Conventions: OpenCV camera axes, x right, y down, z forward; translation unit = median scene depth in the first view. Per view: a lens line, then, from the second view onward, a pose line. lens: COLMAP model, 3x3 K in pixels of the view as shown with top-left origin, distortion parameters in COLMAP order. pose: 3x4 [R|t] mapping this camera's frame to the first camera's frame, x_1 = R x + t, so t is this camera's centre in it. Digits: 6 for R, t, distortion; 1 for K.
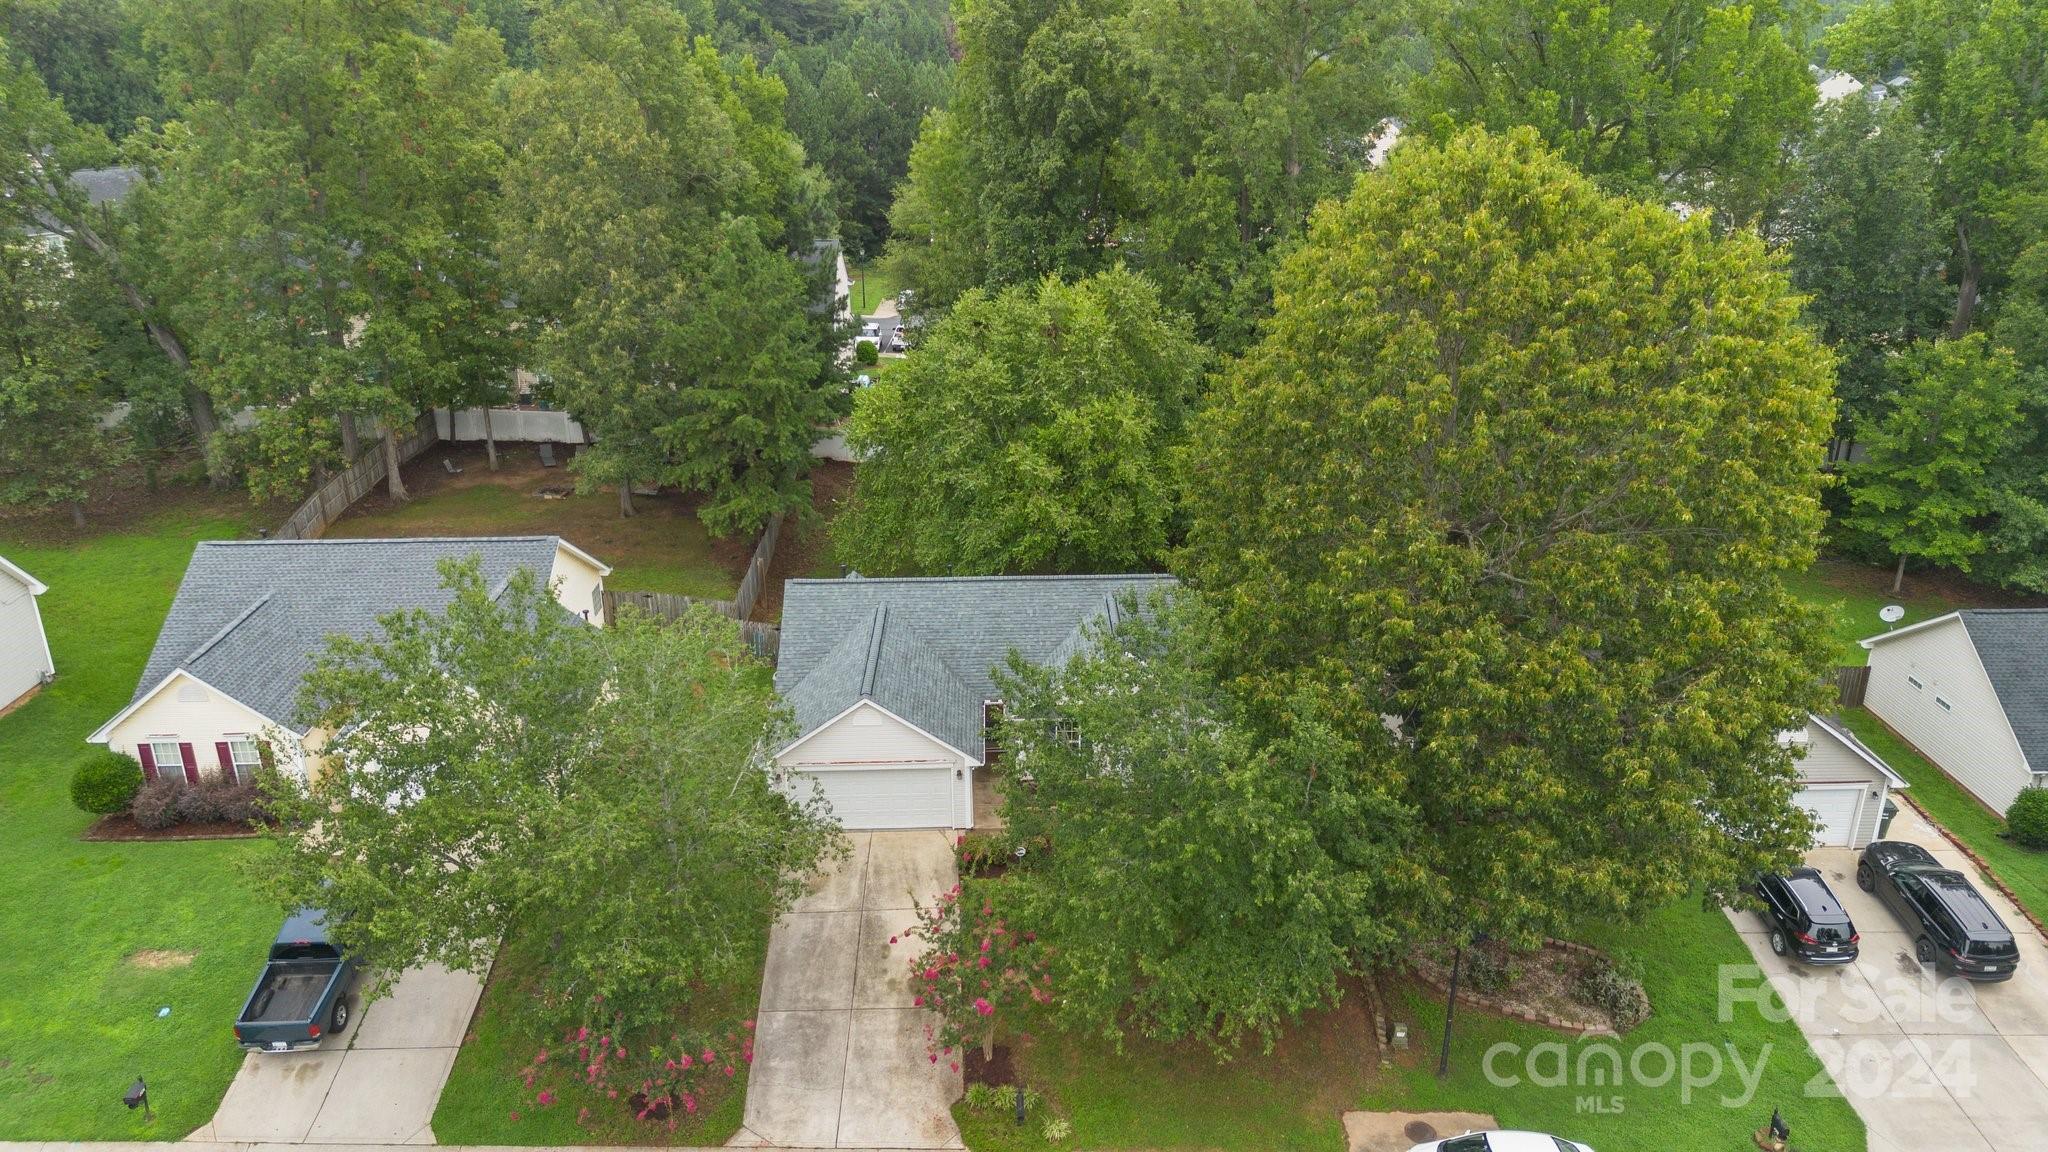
lens RADIAL K [[1431.6, 0, 1018.7], [0, 1431.6, 581.7], [0, 0, 1]] dist [0.121591, -0.146662]
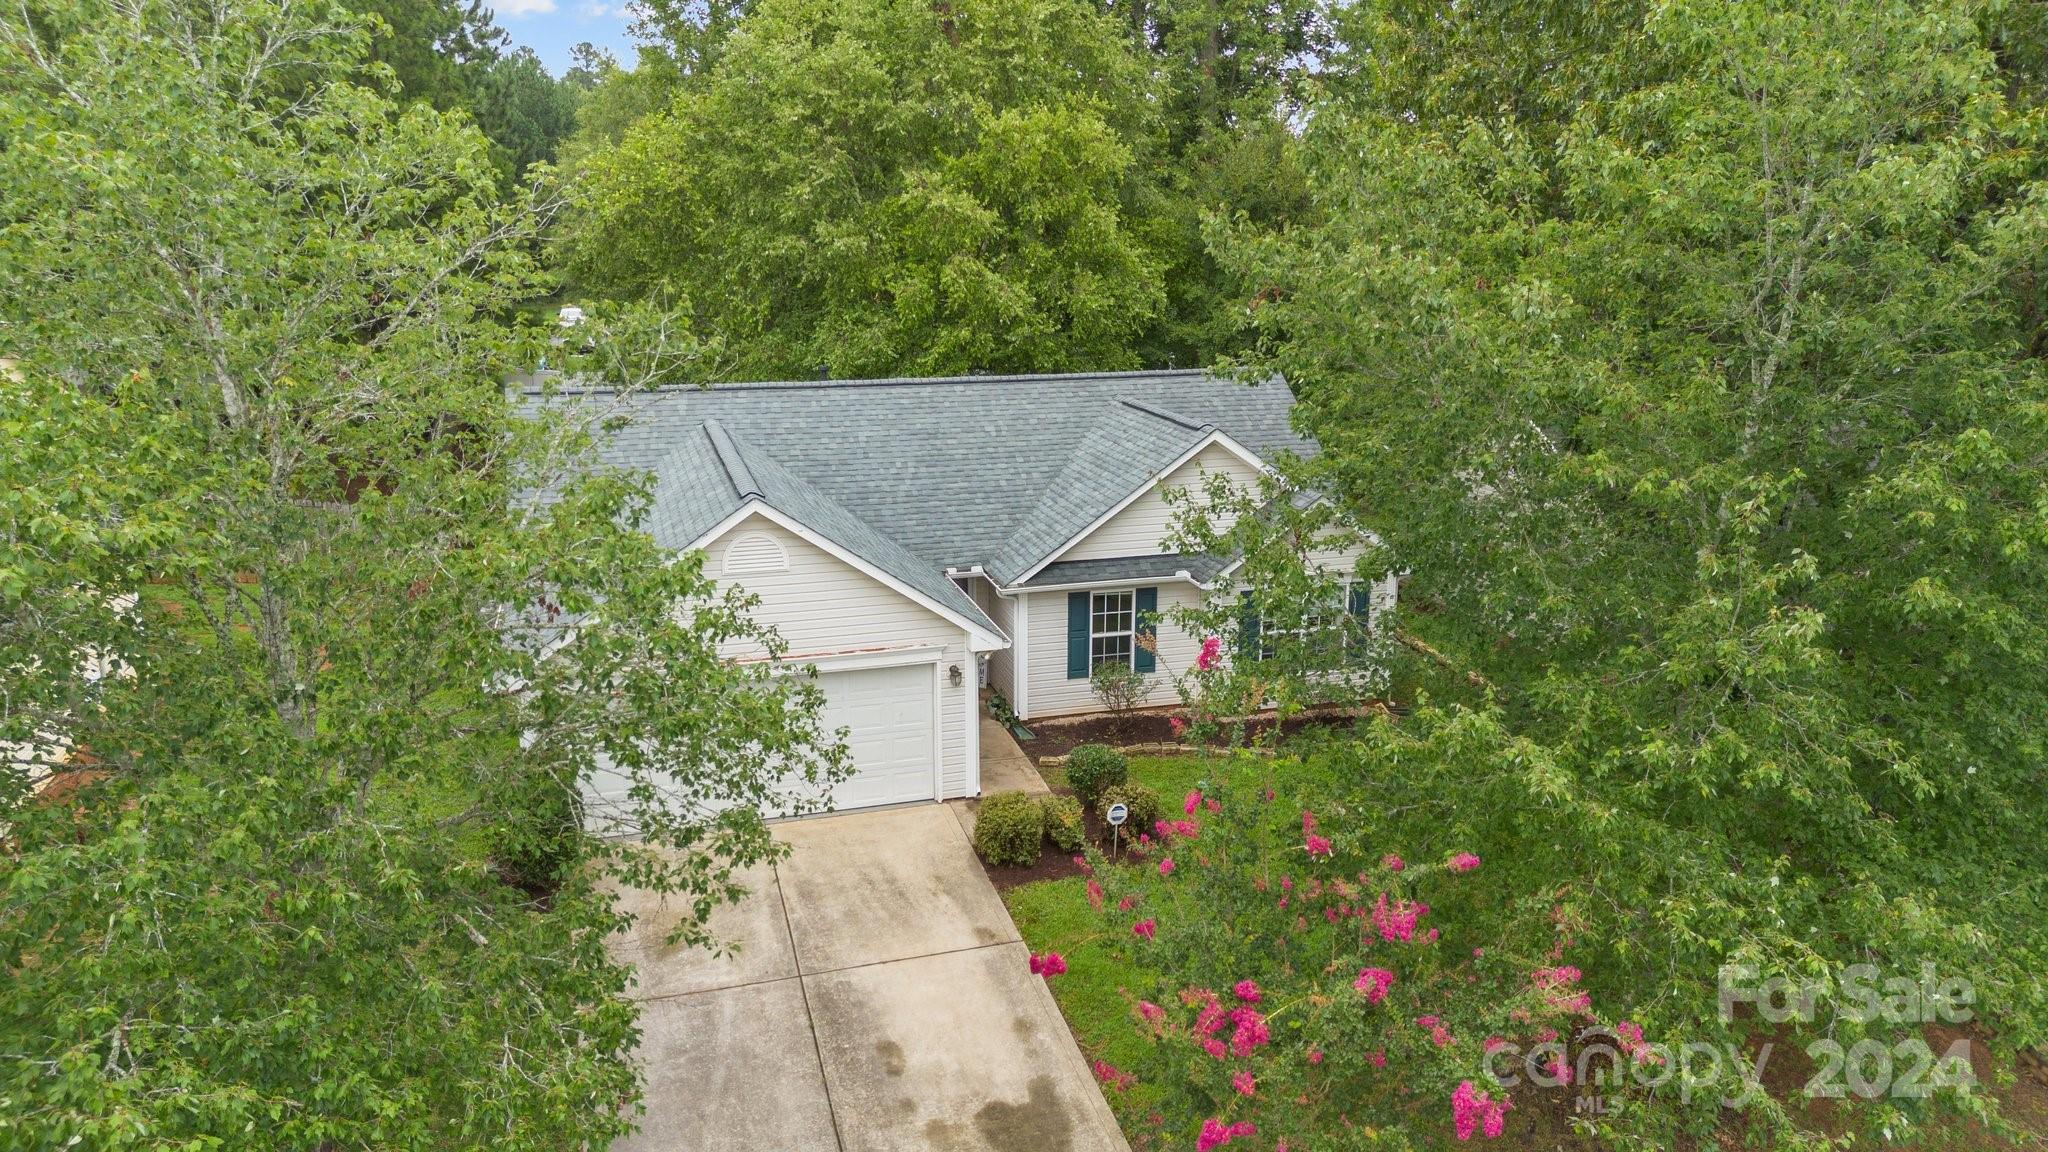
lens RADIAL K [[1431.6, 0, 1018.7], [0, 1431.6, 581.7], [0, 0, 1]] dist [0.121591, -0.146662]
pose [[0.966044, -0.056815, 0.252055, -0.117478], [0.087082, 0.990043, -0.110593, 0.134504], [-0.243262, 0.128787, 0.961373, 0.458457]]
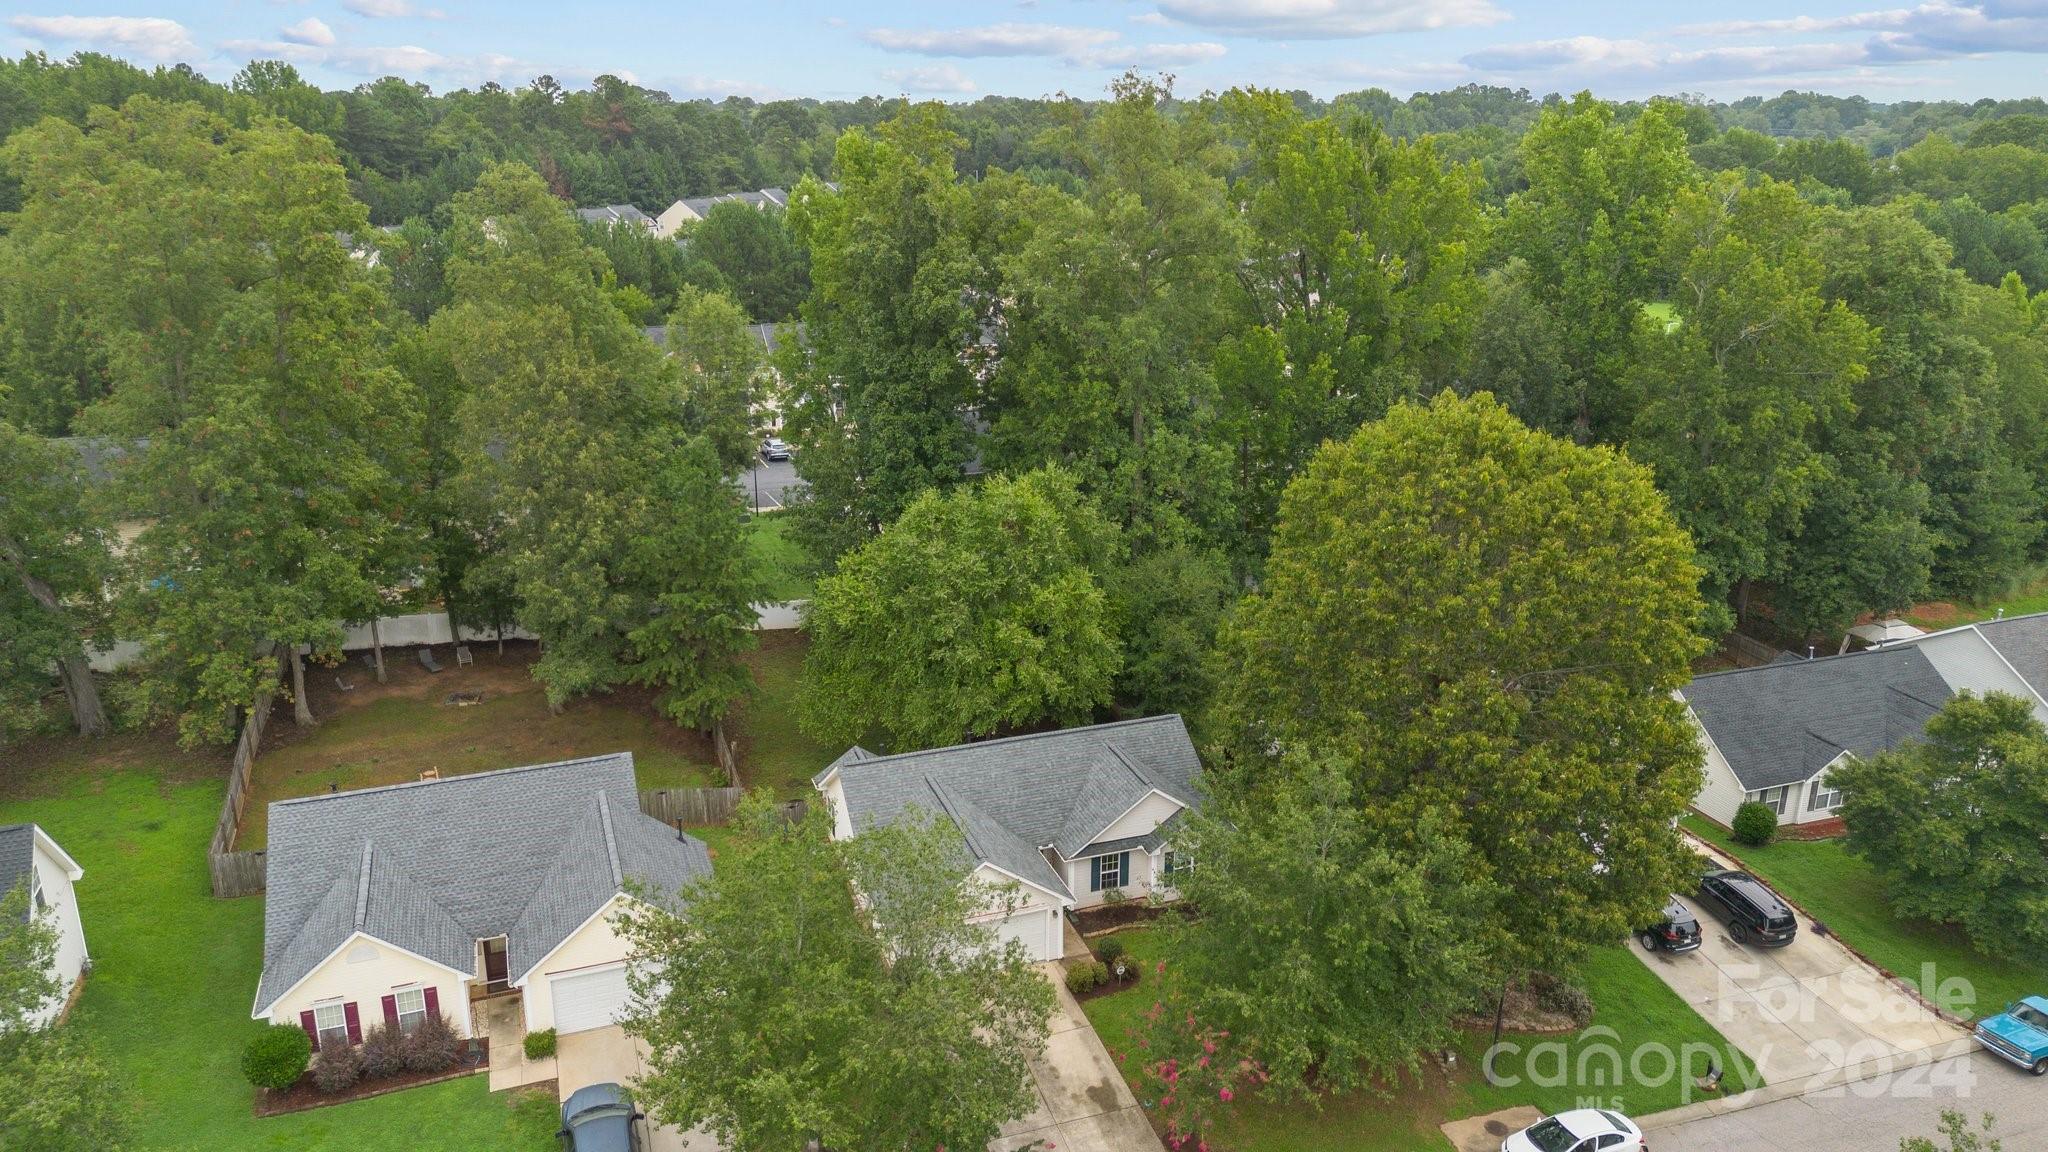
lens RADIAL K [[1431.6, 0, 1018.7], [0, 1431.6, 581.7], [0, 0, 1]] dist [0.121591, -0.146662]
pose [[0.947162, -0.088869, 0.308197, -0.352544], [0.107567, 0.993216, -0.044184, -0.076115], [-0.302180, 0.075001, 0.950296, -0.126769]]
